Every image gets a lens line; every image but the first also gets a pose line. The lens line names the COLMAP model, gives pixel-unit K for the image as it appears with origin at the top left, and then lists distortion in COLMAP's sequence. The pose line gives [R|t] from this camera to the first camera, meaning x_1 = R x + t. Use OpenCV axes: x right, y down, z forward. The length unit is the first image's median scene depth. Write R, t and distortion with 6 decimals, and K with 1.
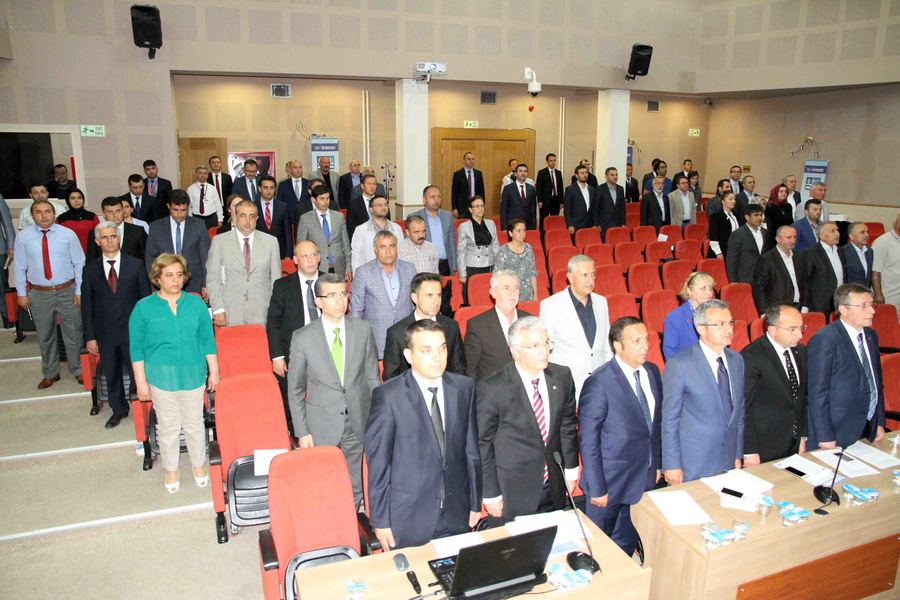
lens RADIAL K [[638.2, 0, 444.9], [0, 638.2, 297.5], [0, 0, 1]] dist [-0.102616, 0.072097]
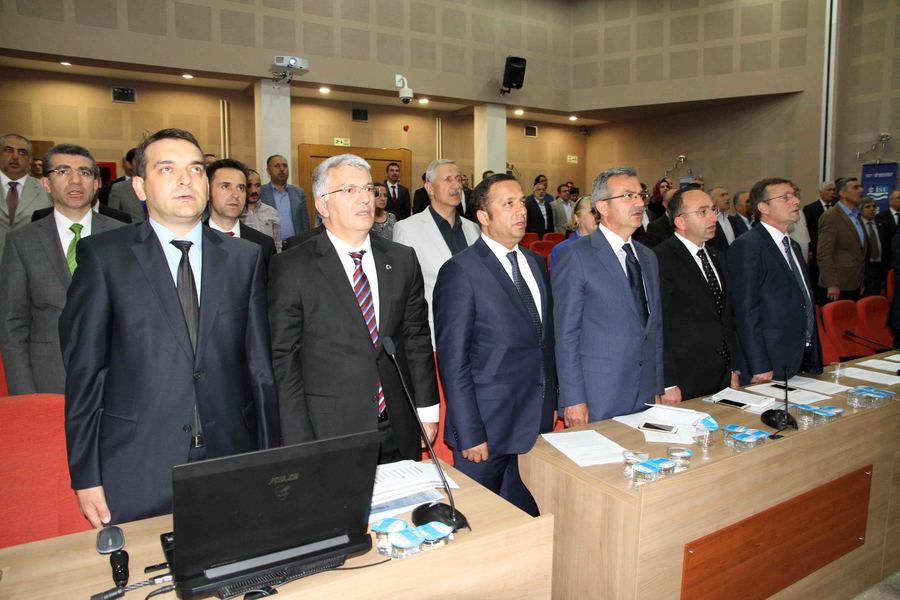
lens RADIAL K [[638.2, 0, 448.4], [0, 638.2, 294.0], [0, 0, 1]] dist [-0.102616, 0.072097]
pose [[0.984553, -0.026933, 0.173005, 0.106148], [0.046205, 0.993038, -0.108354, 0.224141], [-0.168883, 0.114674, 0.978943, 0.317620]]
